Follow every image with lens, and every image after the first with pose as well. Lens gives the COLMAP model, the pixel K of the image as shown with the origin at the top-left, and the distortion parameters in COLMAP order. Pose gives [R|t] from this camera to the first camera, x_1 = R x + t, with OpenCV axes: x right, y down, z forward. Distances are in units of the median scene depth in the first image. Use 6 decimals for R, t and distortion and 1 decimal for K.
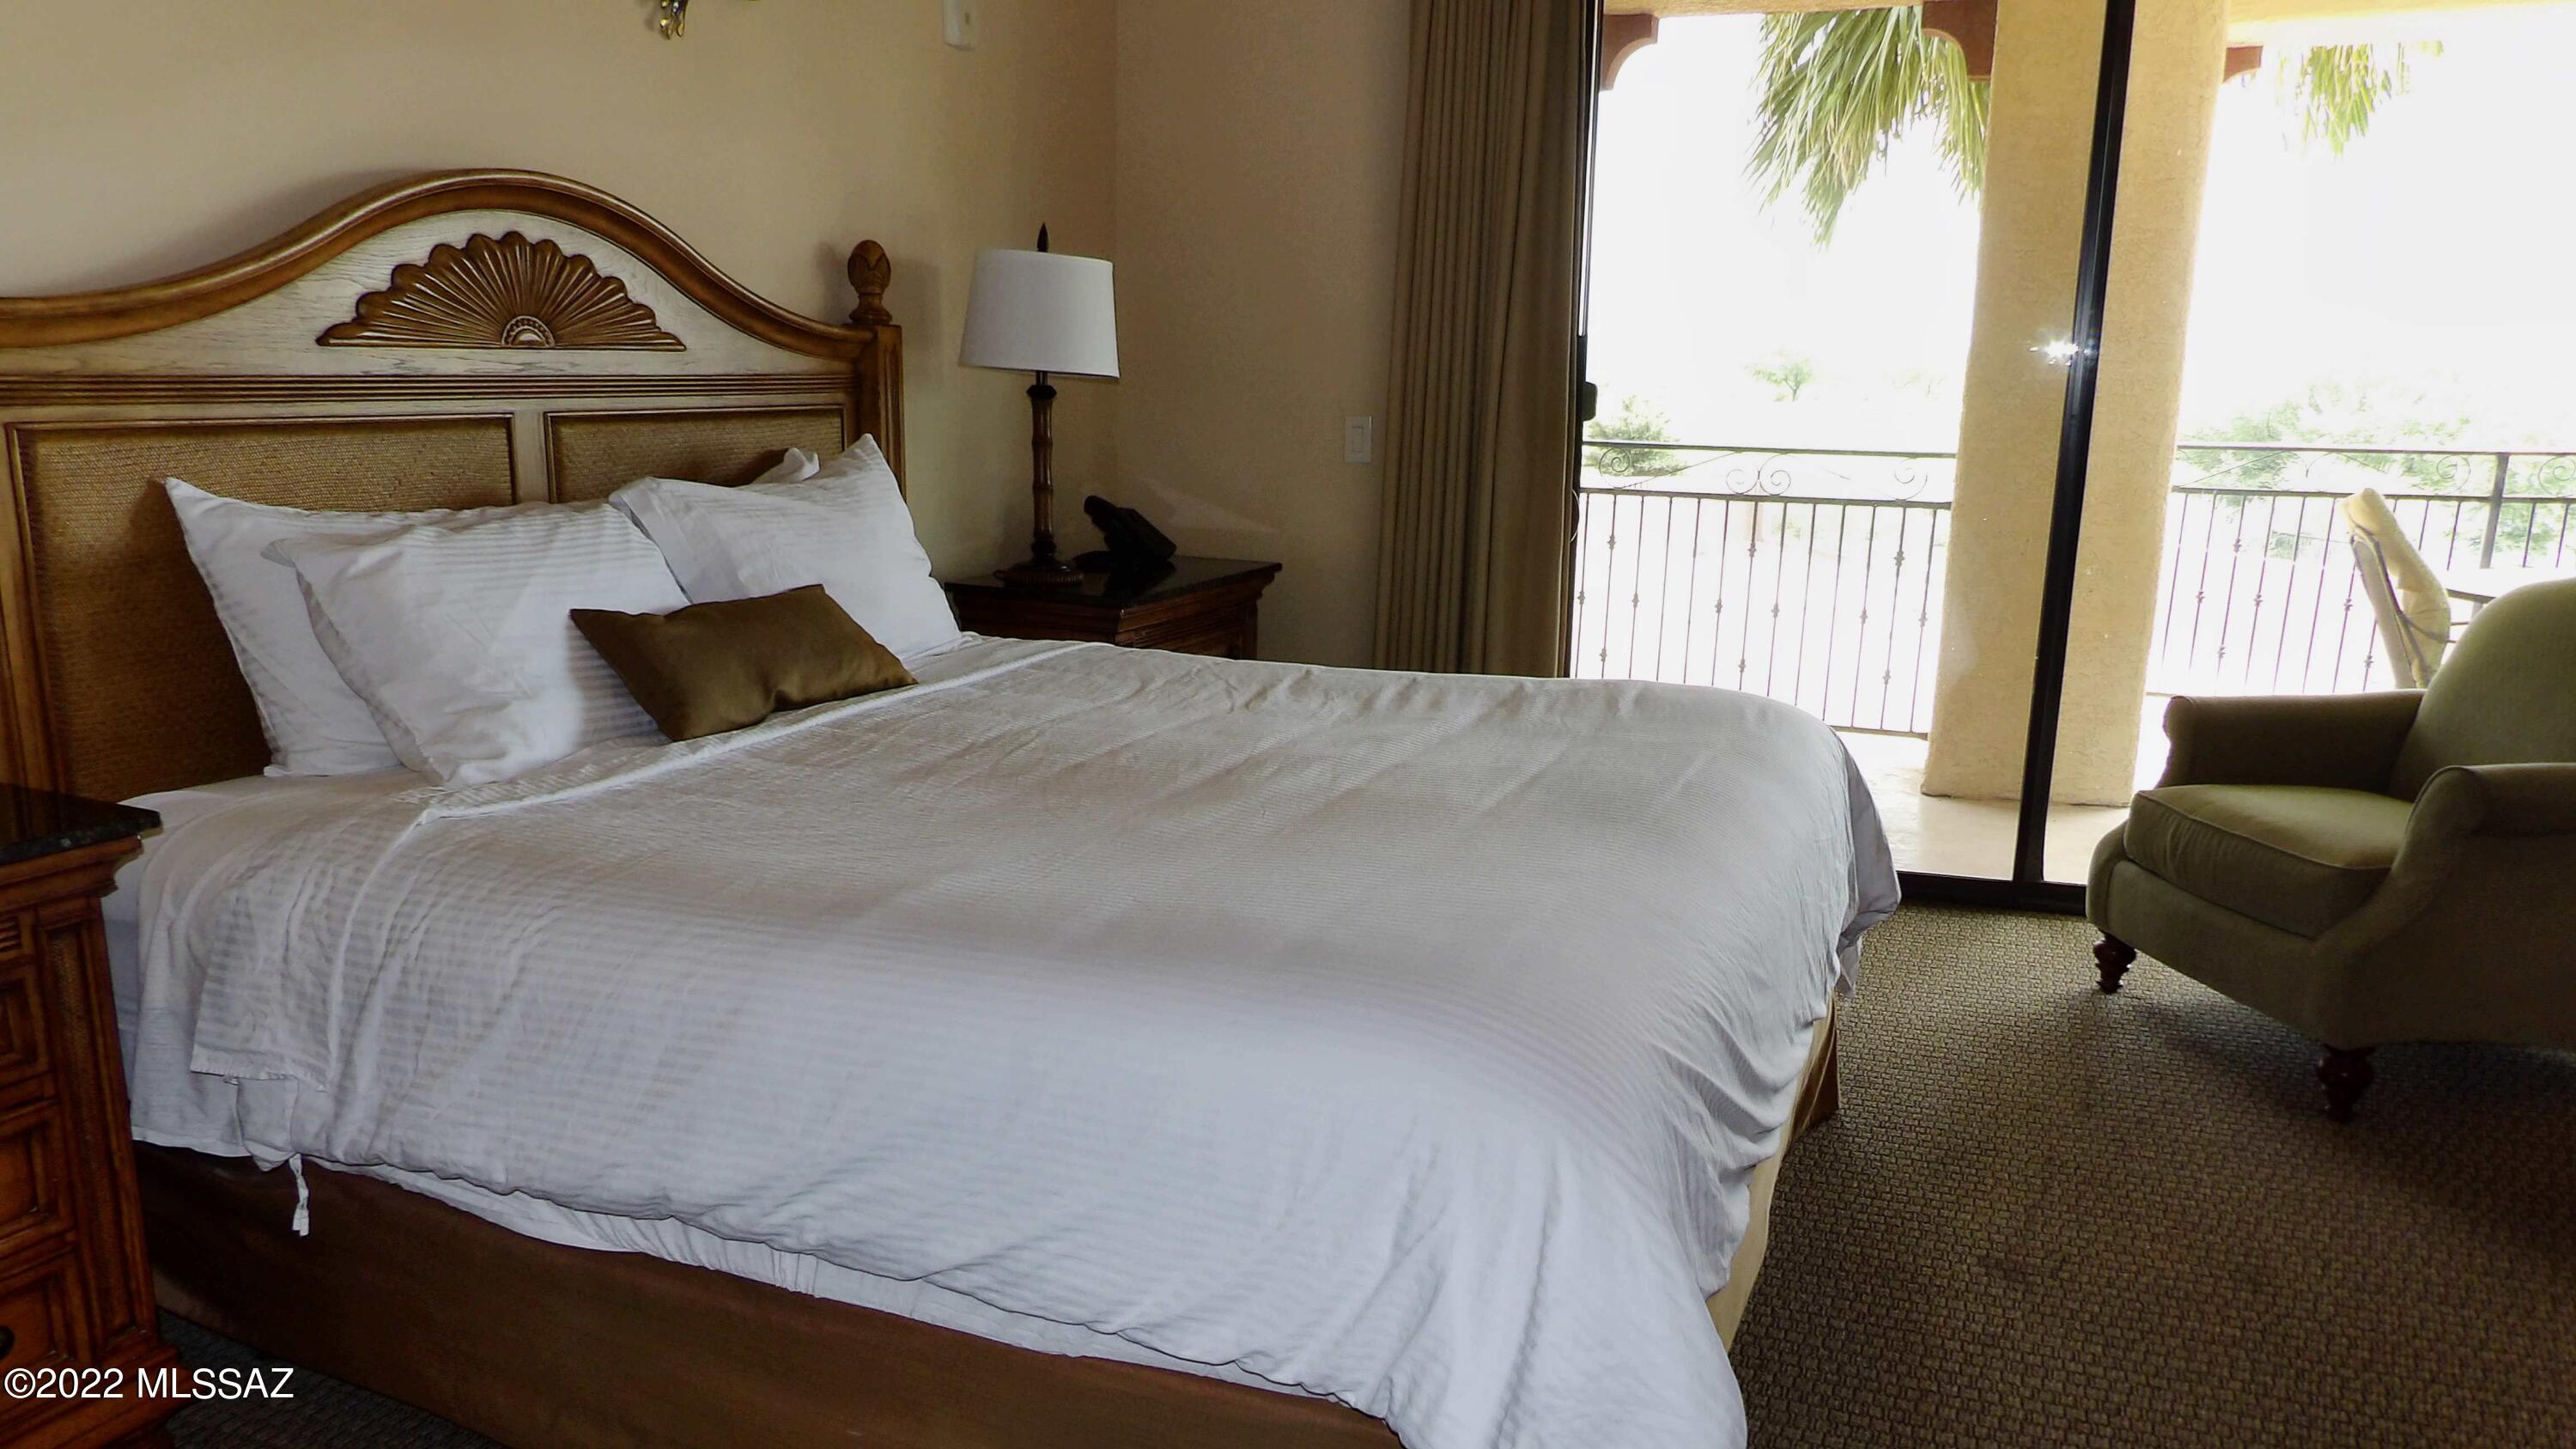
lens RADIAL K [[1843.0, 0, 1286.1], [0, 1843.0, 901.7], [0, 0, 1]] dist [-0.058681, 0.050749]
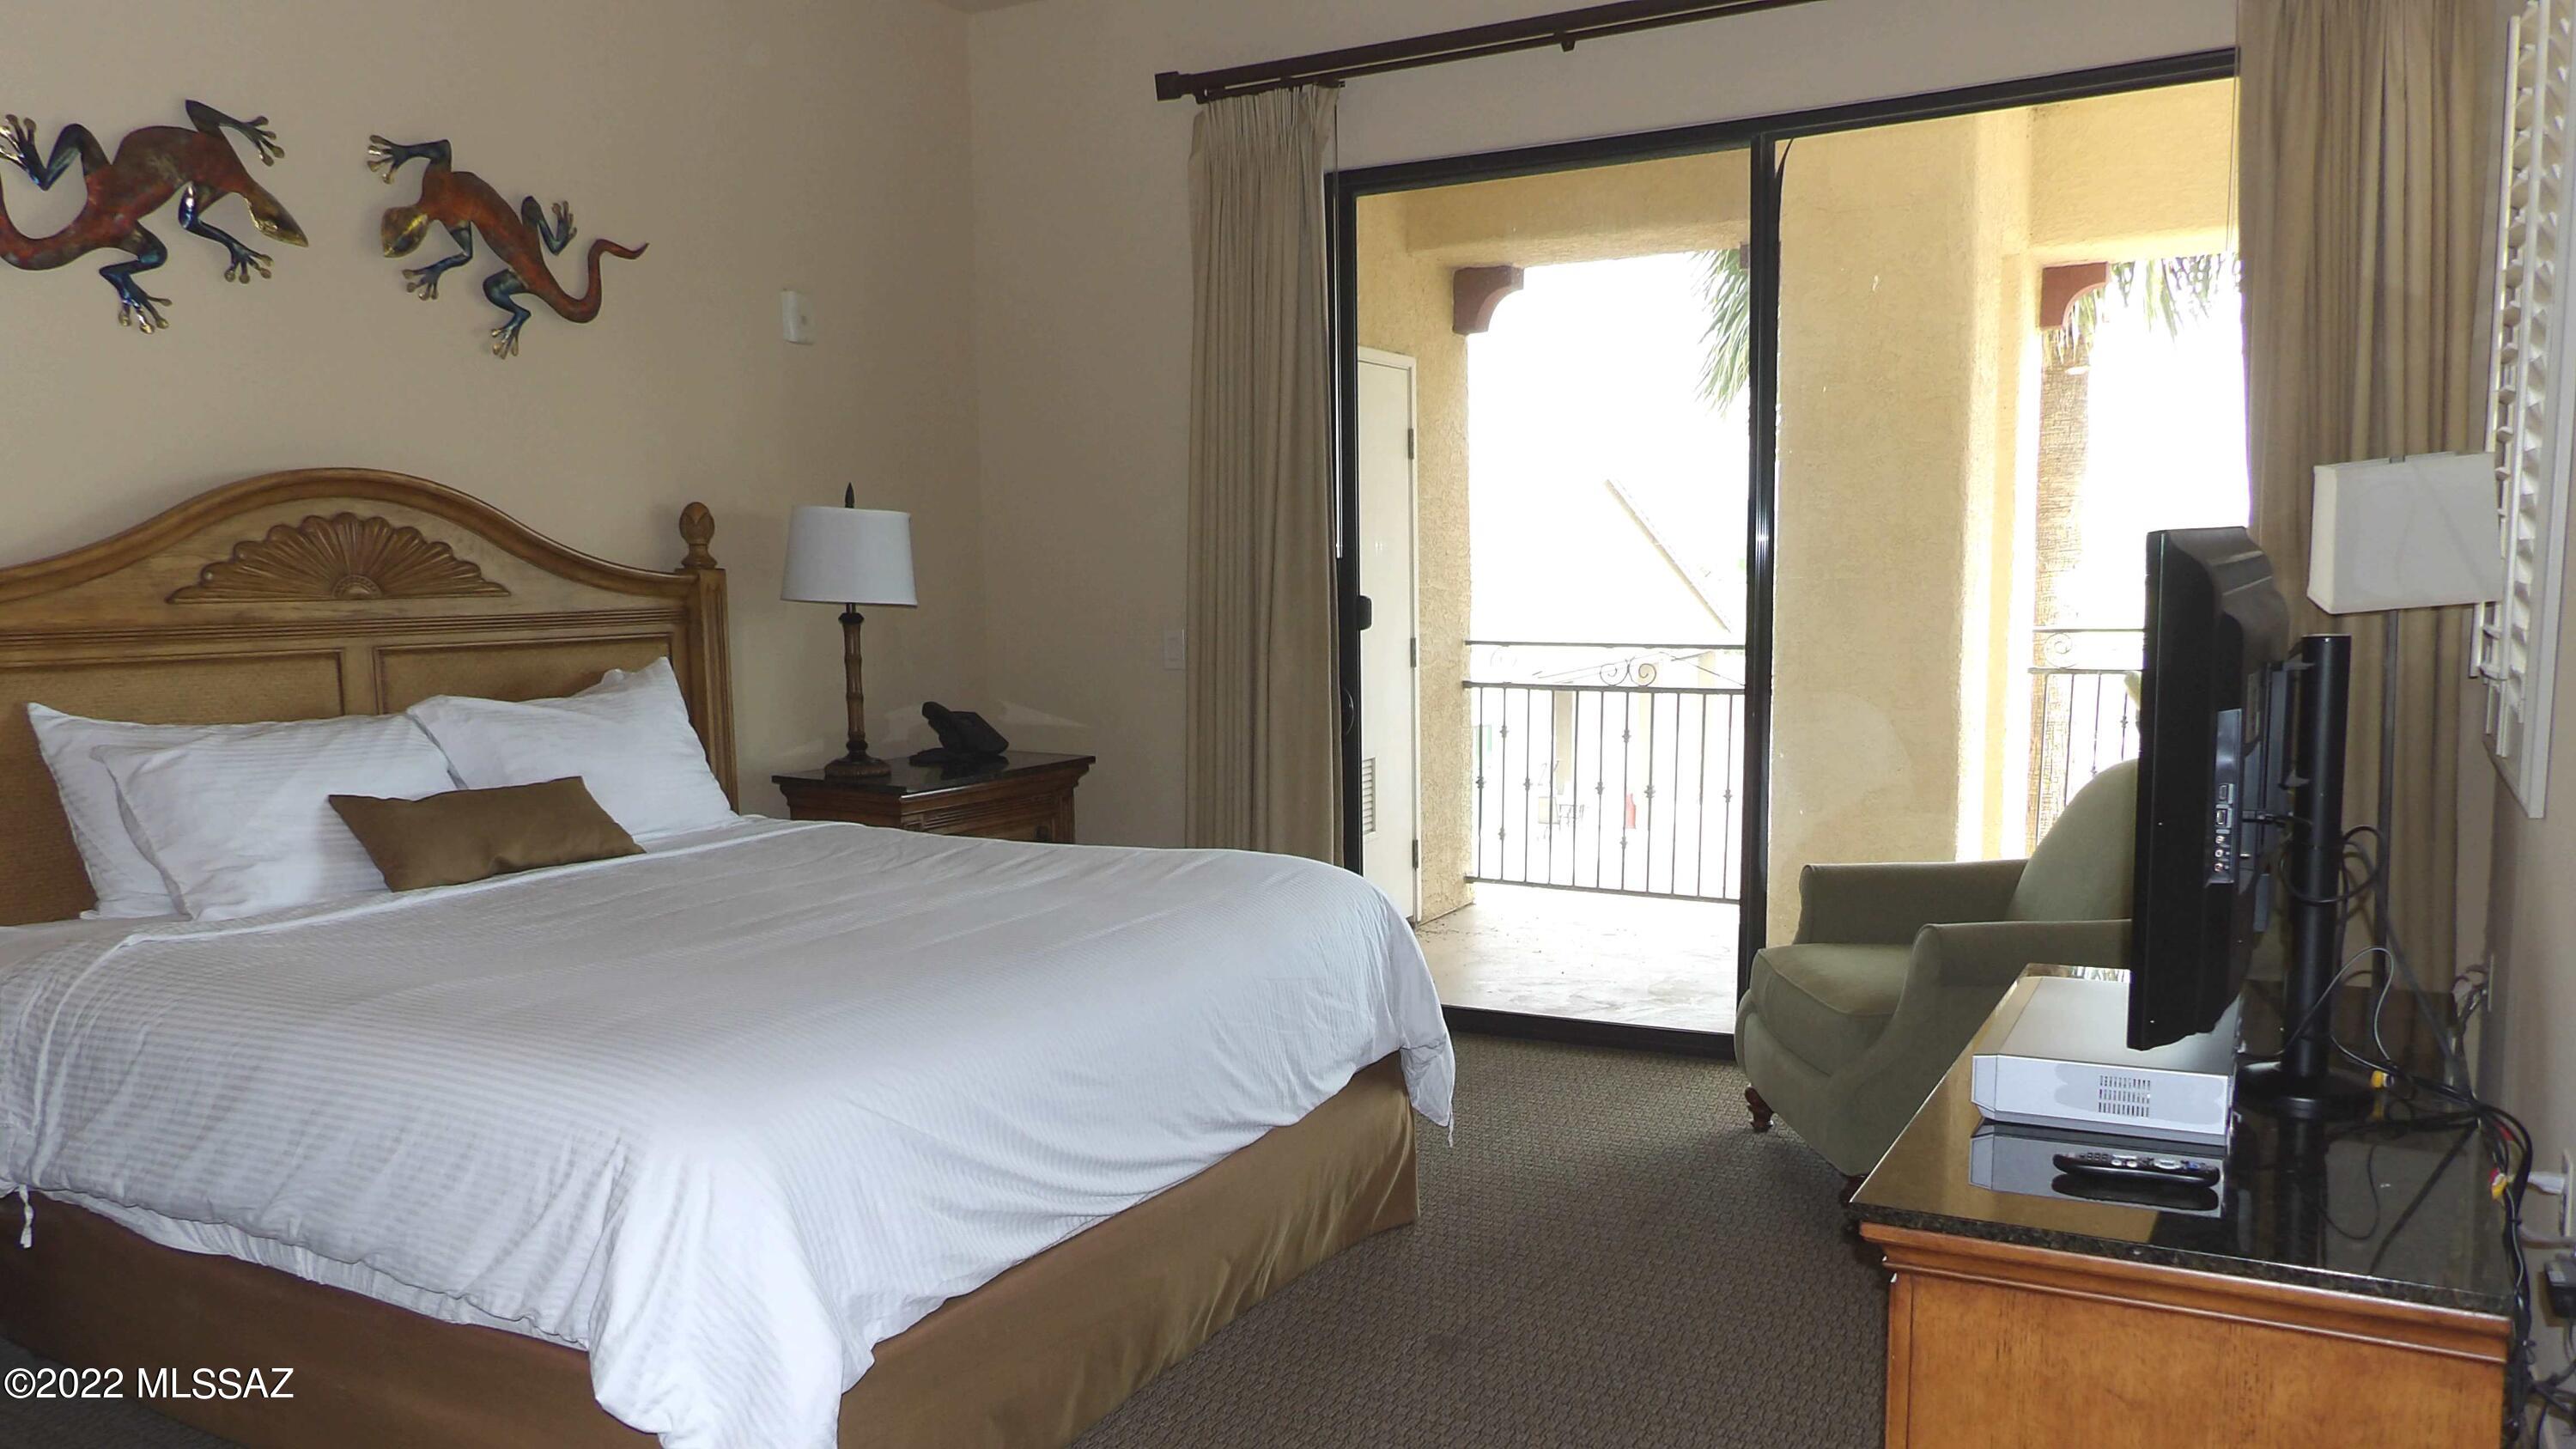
lens RADIAL K [[1851.0, 0, 1289.8], [0, 1851.0, 895.3], [0, 0, 1]] dist [-0.000384, -0.009934]
pose [[0.992118, -0.009510, -0.124942, 0.411548], [-0.004505, 0.993764, -0.111409, 0.051149], [0.125223, 0.111093, 0.985889, -0.197492]]
